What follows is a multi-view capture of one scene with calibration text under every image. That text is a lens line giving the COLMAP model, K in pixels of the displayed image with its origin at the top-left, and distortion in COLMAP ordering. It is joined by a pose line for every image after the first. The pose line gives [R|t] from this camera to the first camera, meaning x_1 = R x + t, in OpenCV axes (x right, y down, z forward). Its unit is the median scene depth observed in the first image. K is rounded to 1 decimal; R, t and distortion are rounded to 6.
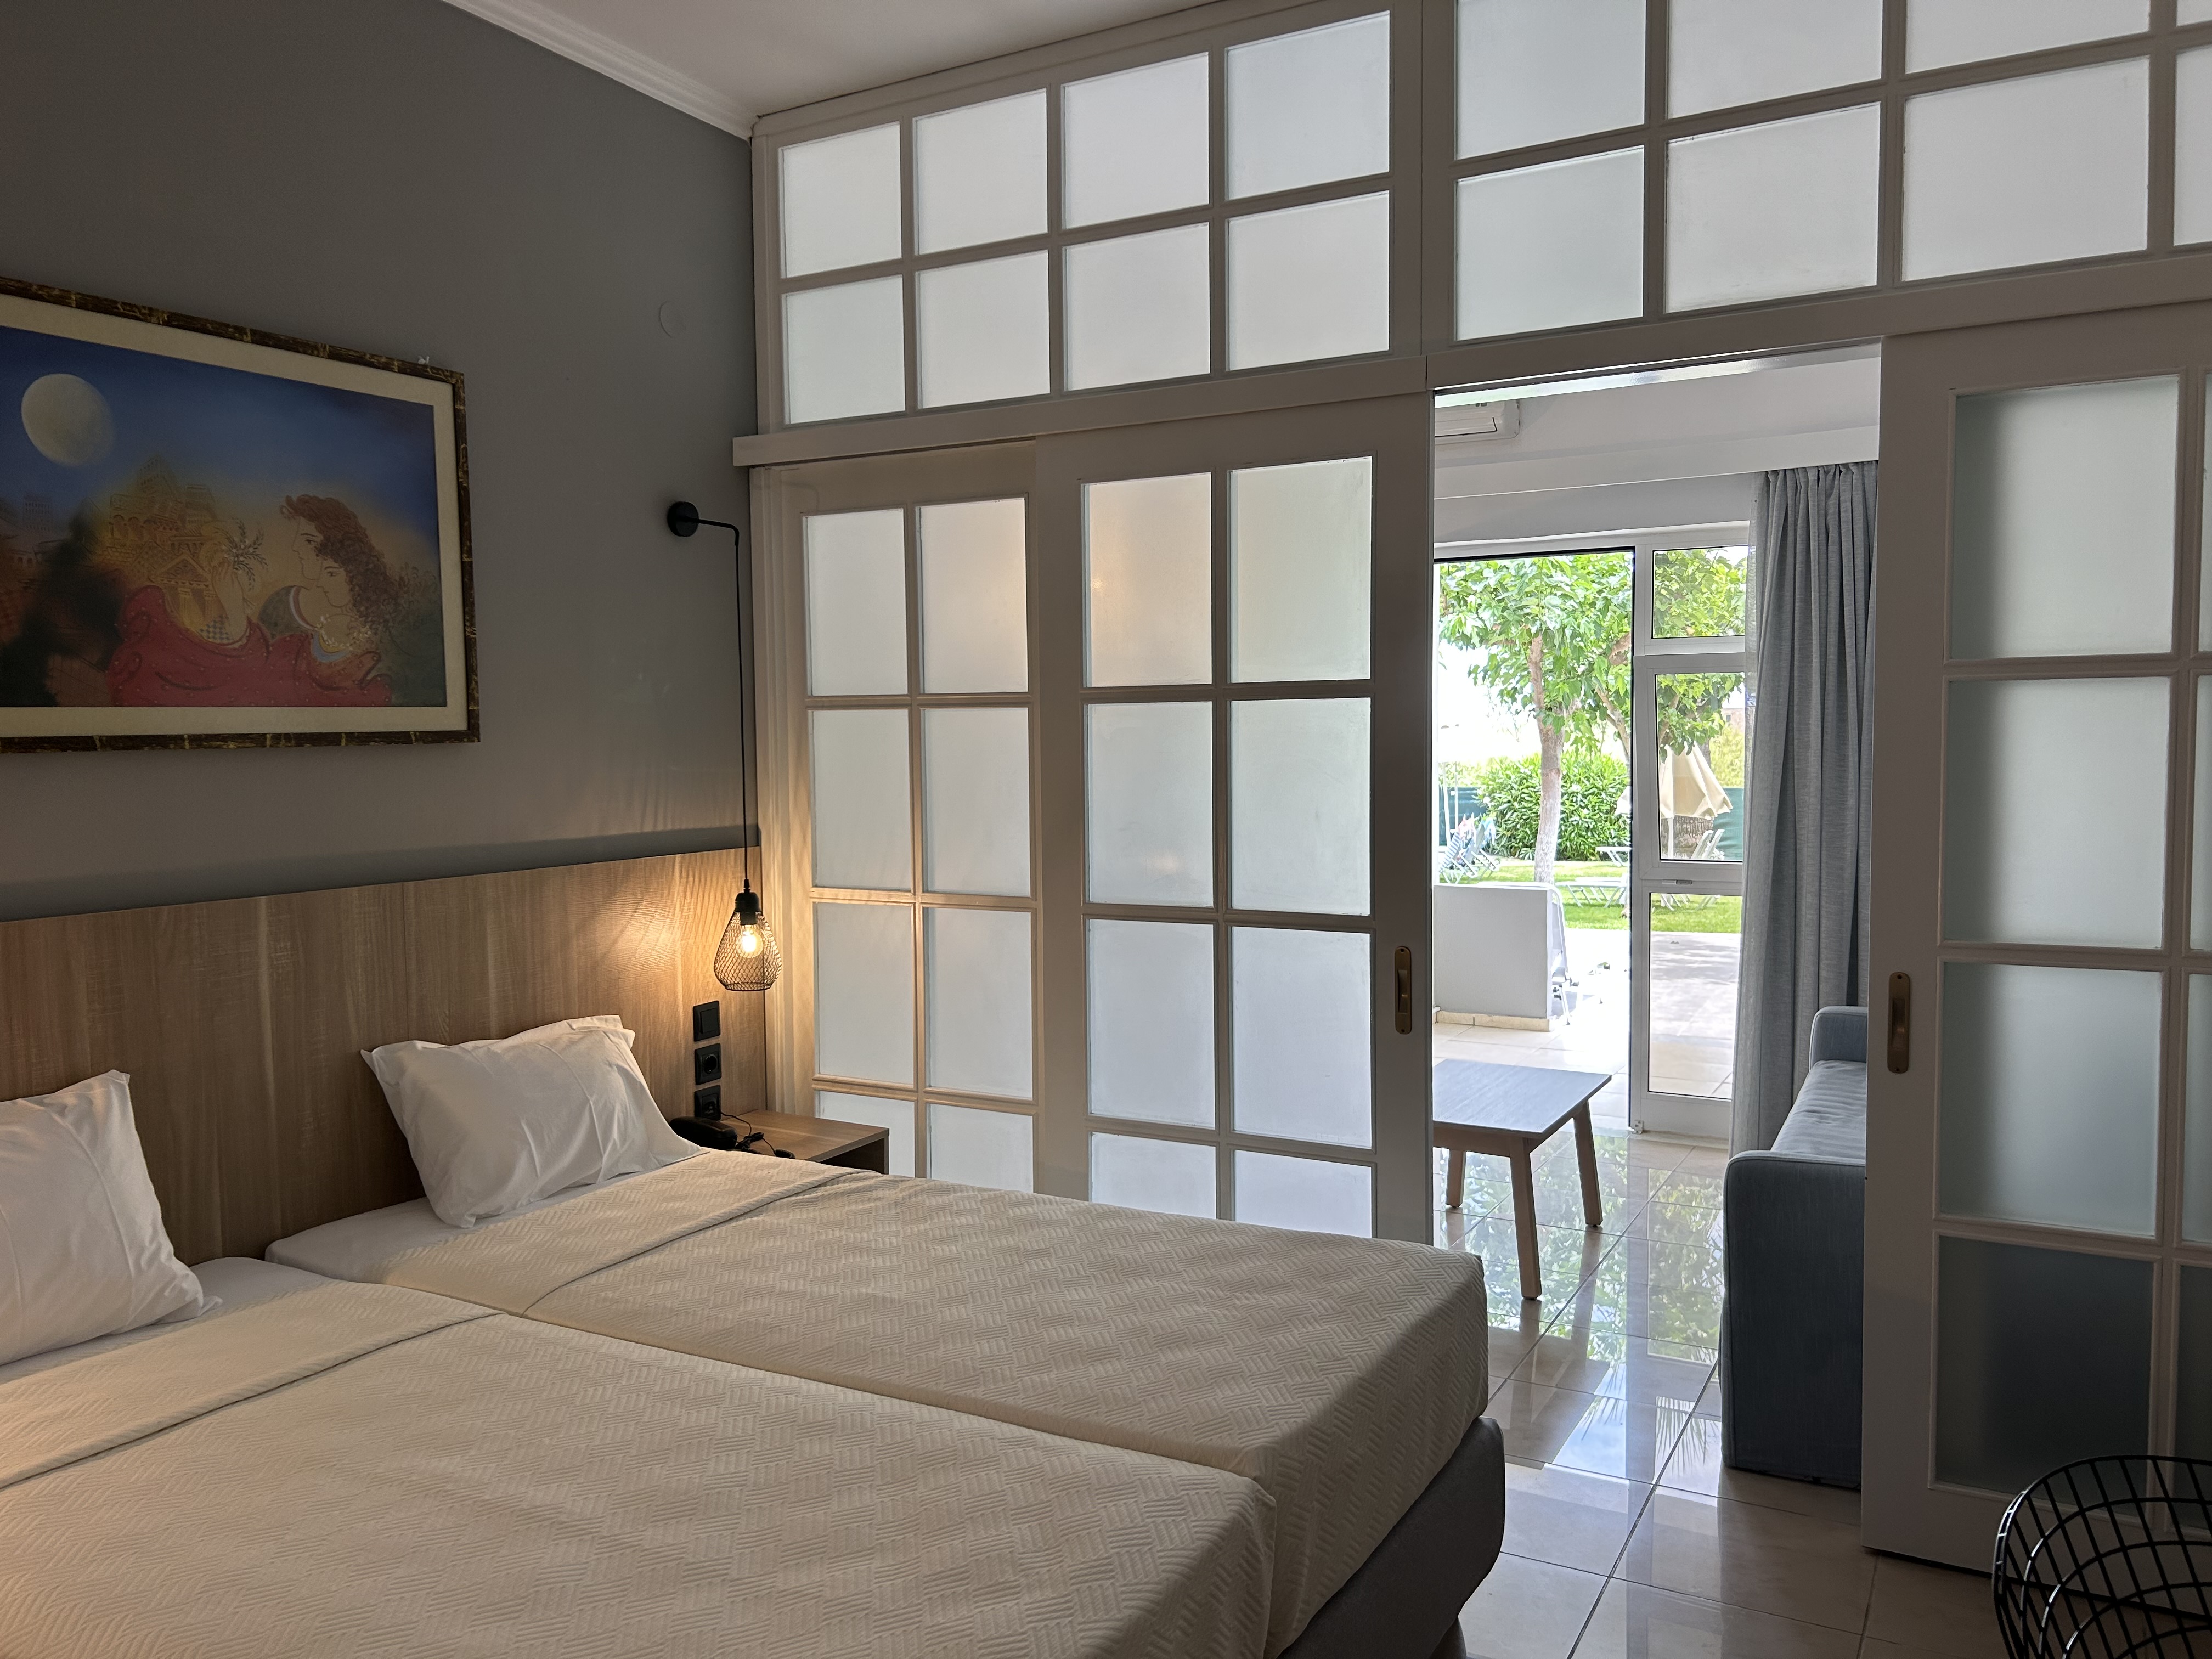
lens RADIAL K [[1675.4, 0, 1123.3], [0, 1675.4, 821.6], [0, 0, 1]] dist [0.016005, 0.001059]
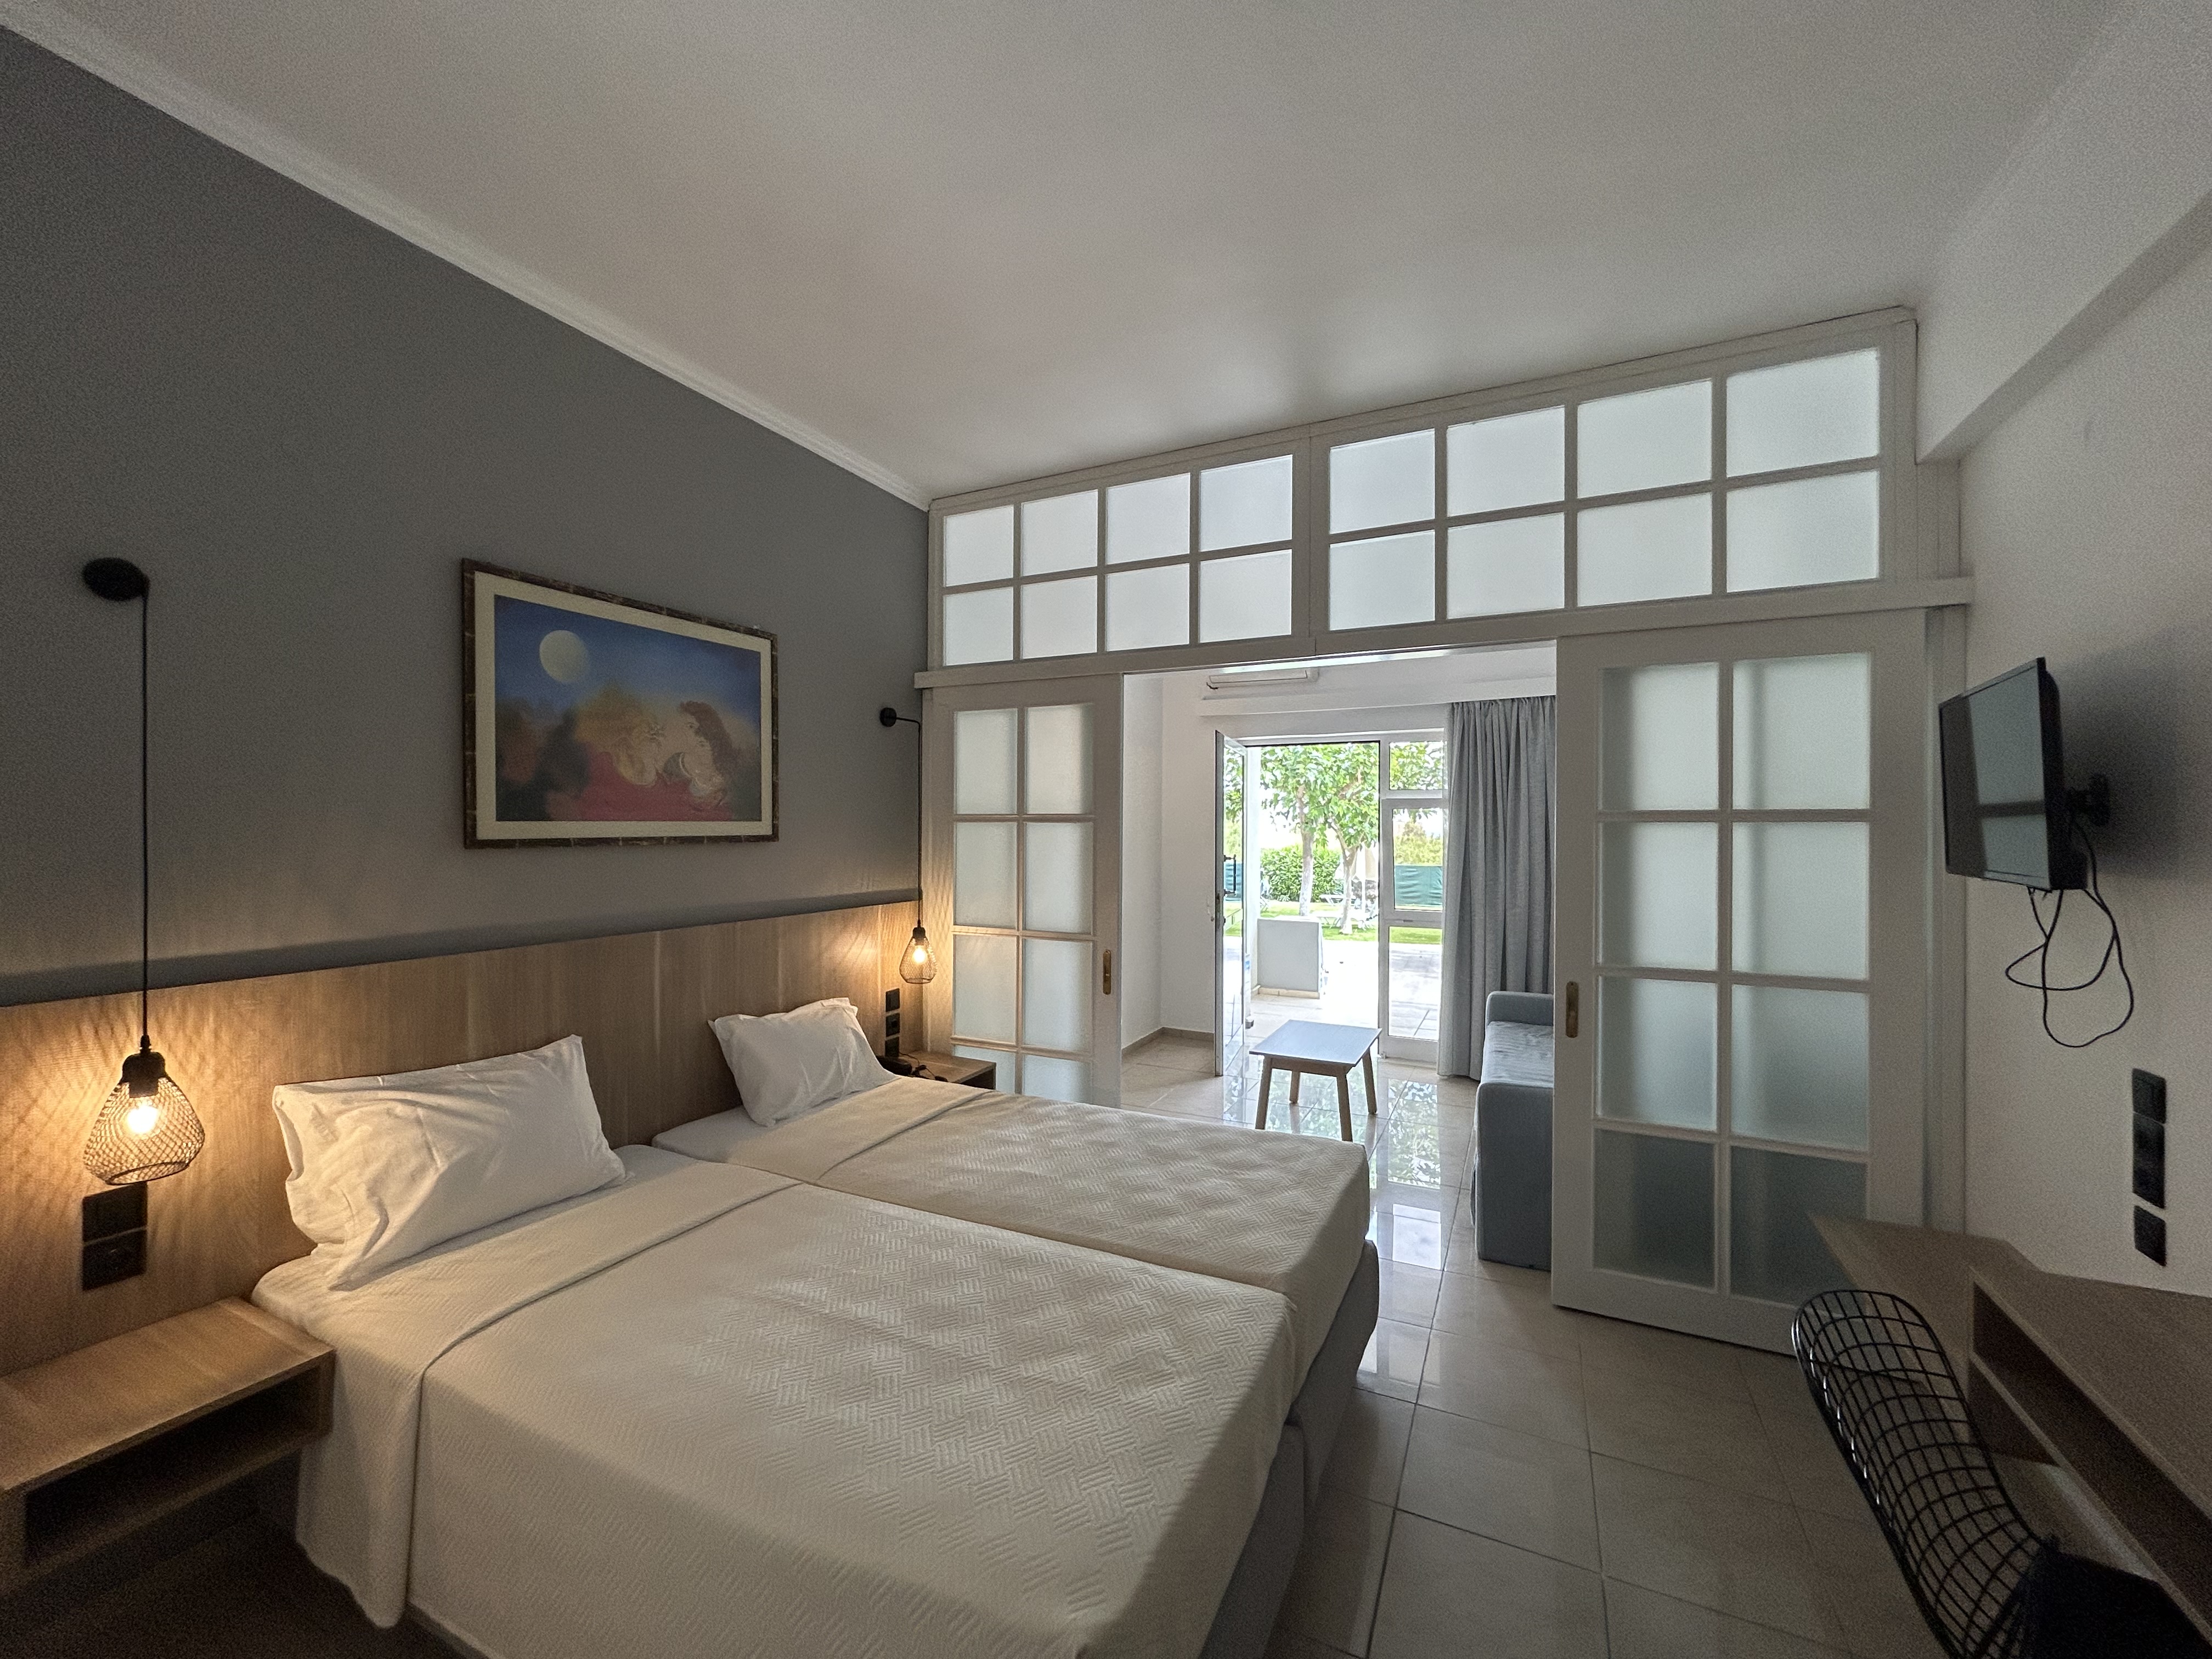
lens RADIAL K [[895.1, 0, 1102.9], [0, 895.1, 824.7], [0, 0, 1]] dist [0.000547, 0.000191]
pose [[0.998649, 0.015764, 0.049512, -0.097433], [-0.012858, 0.998206, -0.058471, -0.015629], [-0.050345, 0.057756, 0.997061, 0.053403]]
